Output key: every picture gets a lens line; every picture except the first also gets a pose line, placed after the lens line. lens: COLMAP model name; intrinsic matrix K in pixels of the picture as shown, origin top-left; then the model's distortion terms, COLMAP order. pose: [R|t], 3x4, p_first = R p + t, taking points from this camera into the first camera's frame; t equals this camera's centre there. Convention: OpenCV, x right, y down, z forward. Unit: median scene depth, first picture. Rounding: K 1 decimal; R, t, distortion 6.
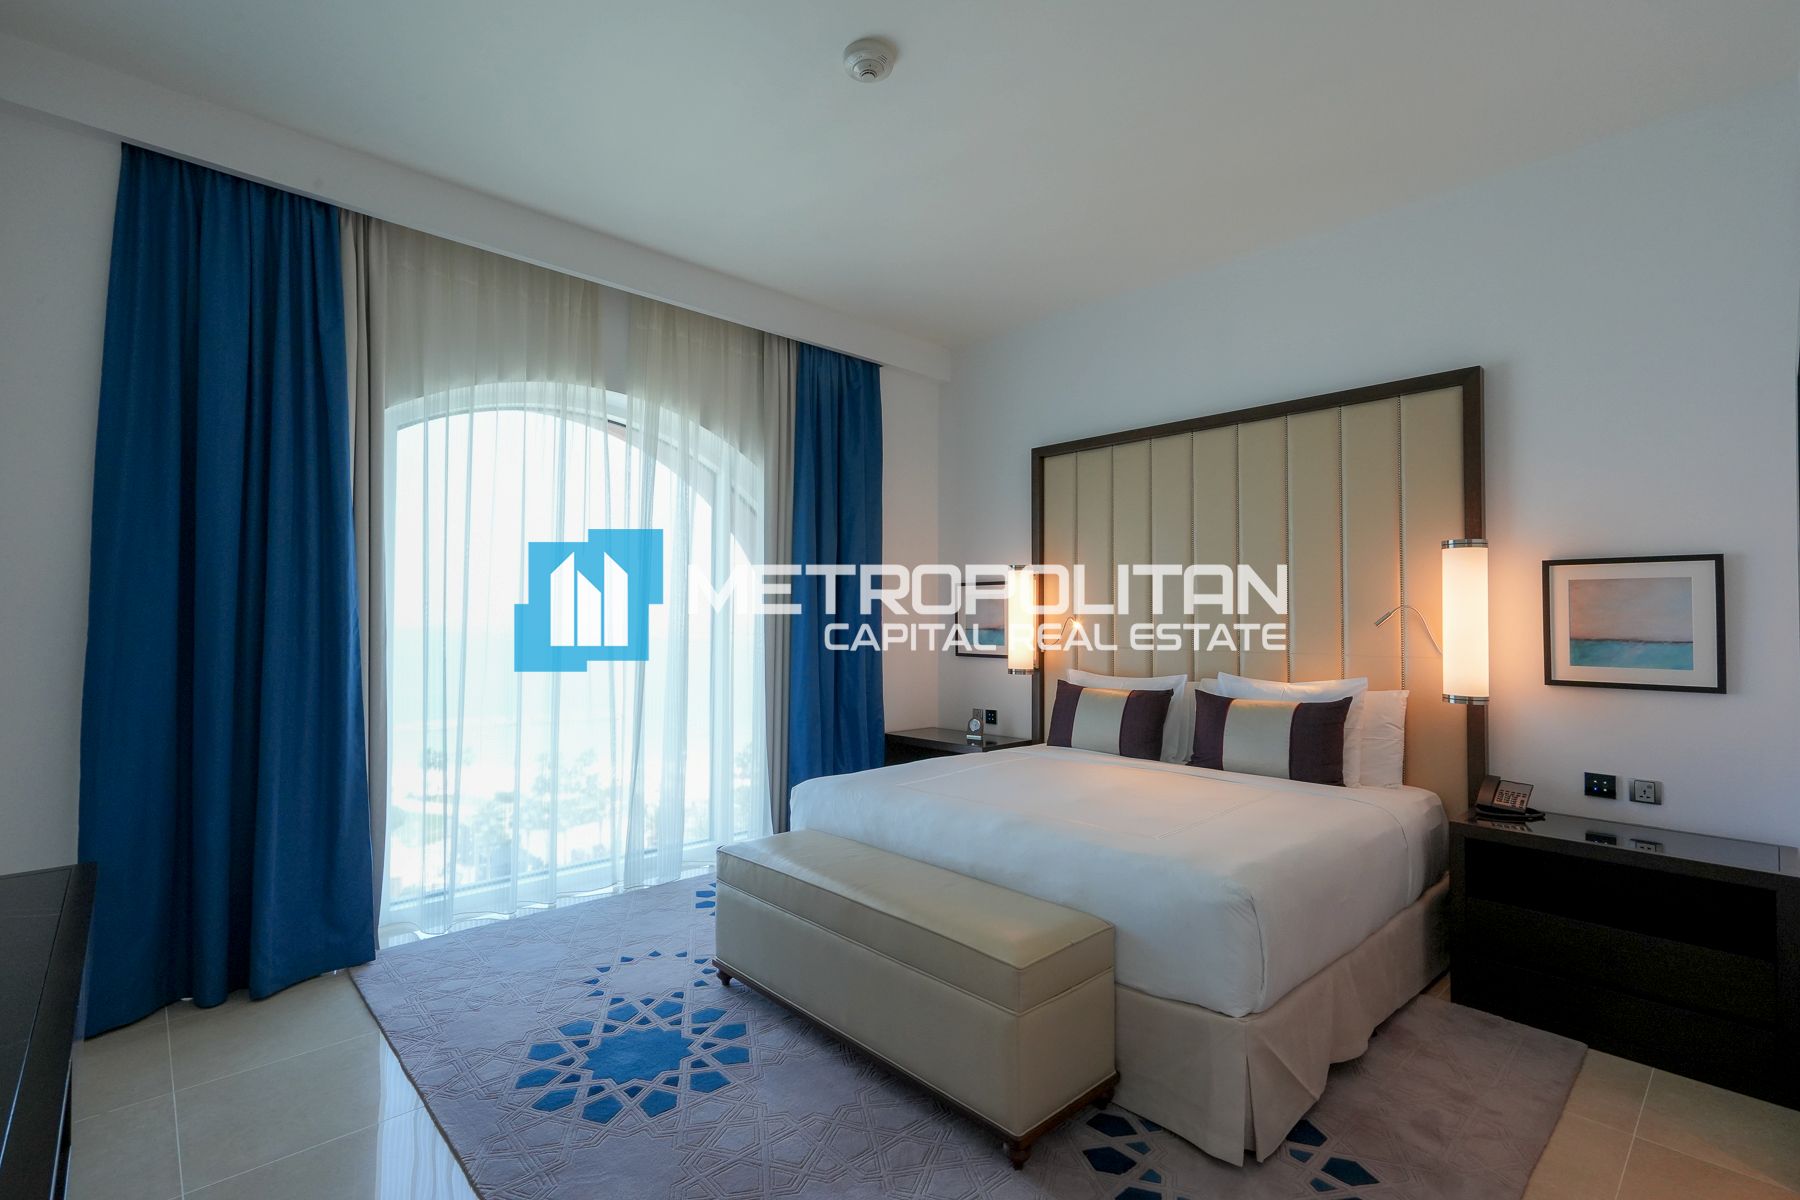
lens RADIAL K [[845.3, 0, 877.0], [0, 845.3, 607.5], [0, 0, 1]] dist [-0.002651, 0.011633]
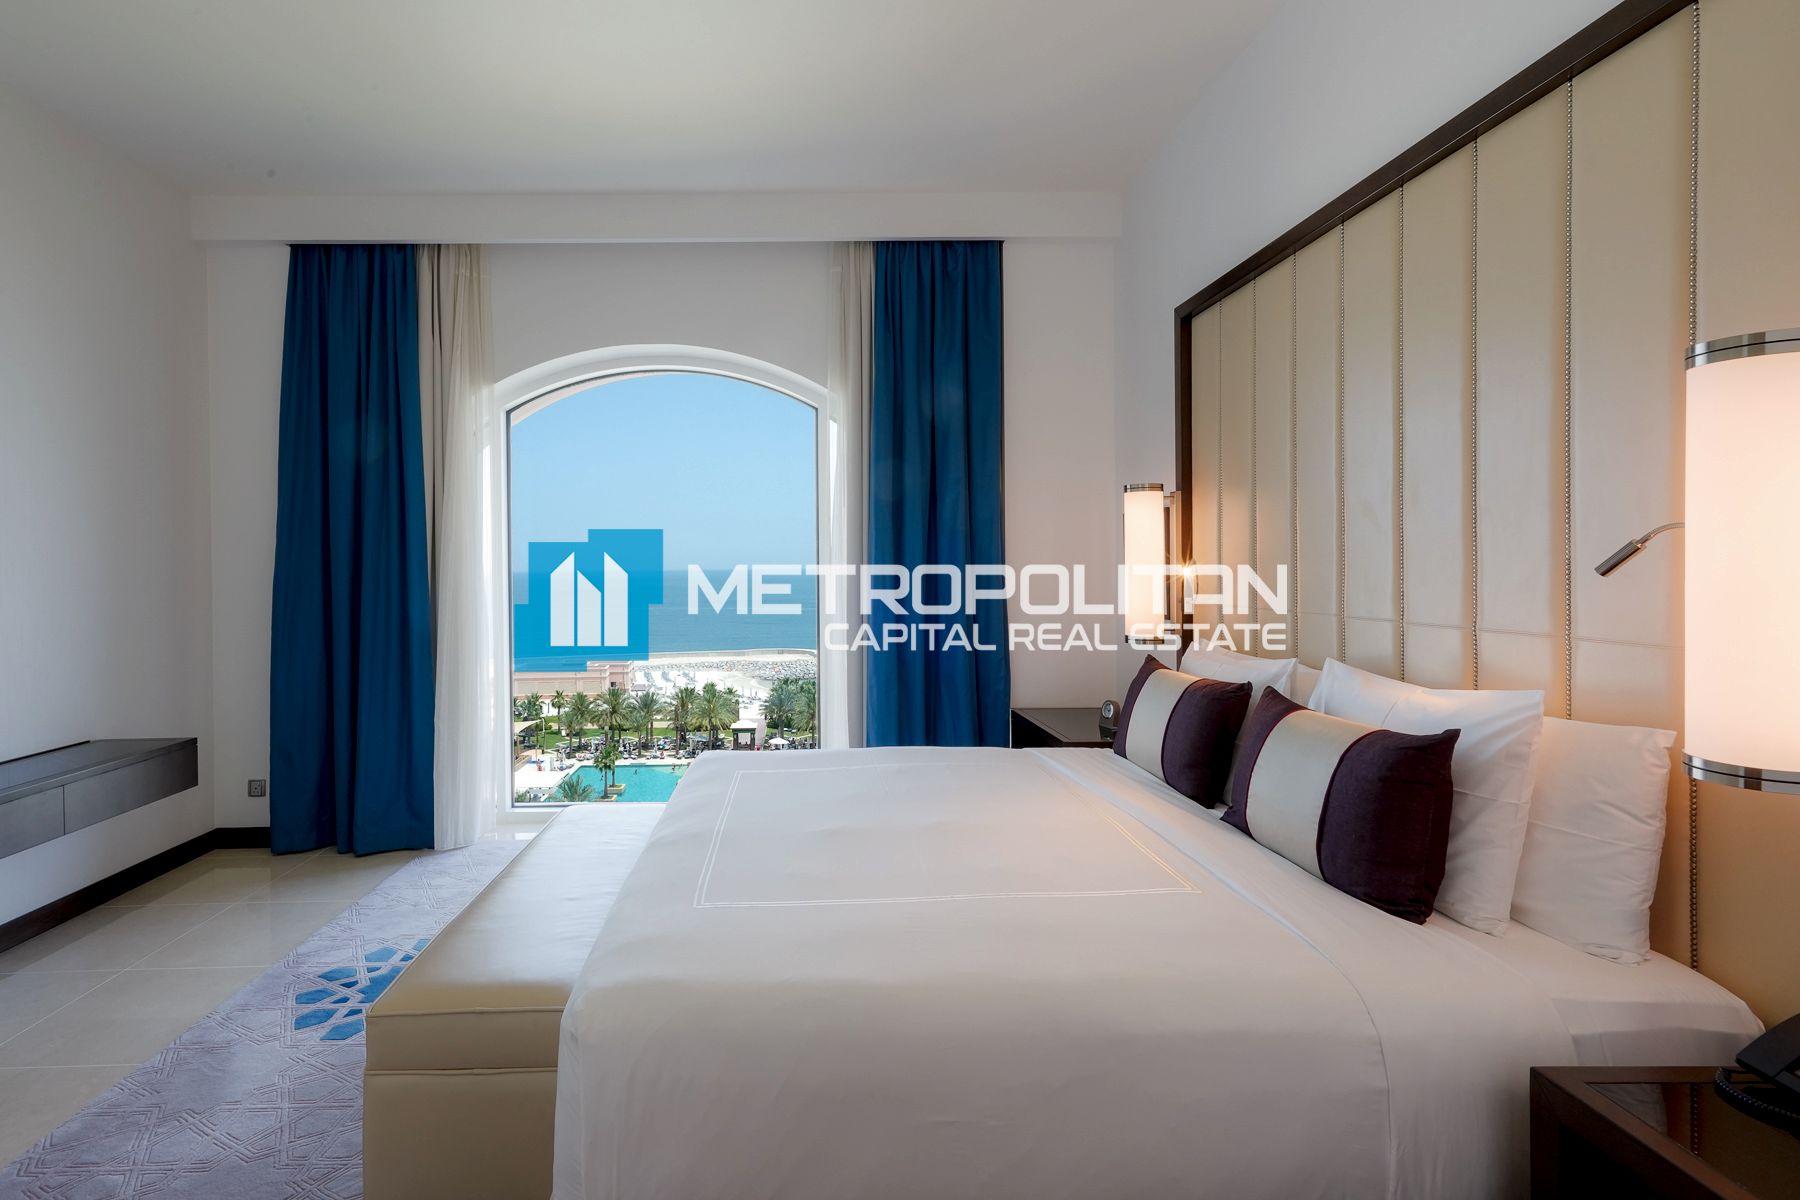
lens RADIAL K [[845.3, 0, 821.5], [0, 845.3, 600.0], [0, 0, 1]] dist [-0.002651, 0.011633]
pose [[0.742354, 0.012723, -0.669888, 0.594681], [0.027202, 0.998423, 0.049108, 0.003293], [0.669456, -0.054678, 0.740837, 0.421642]]
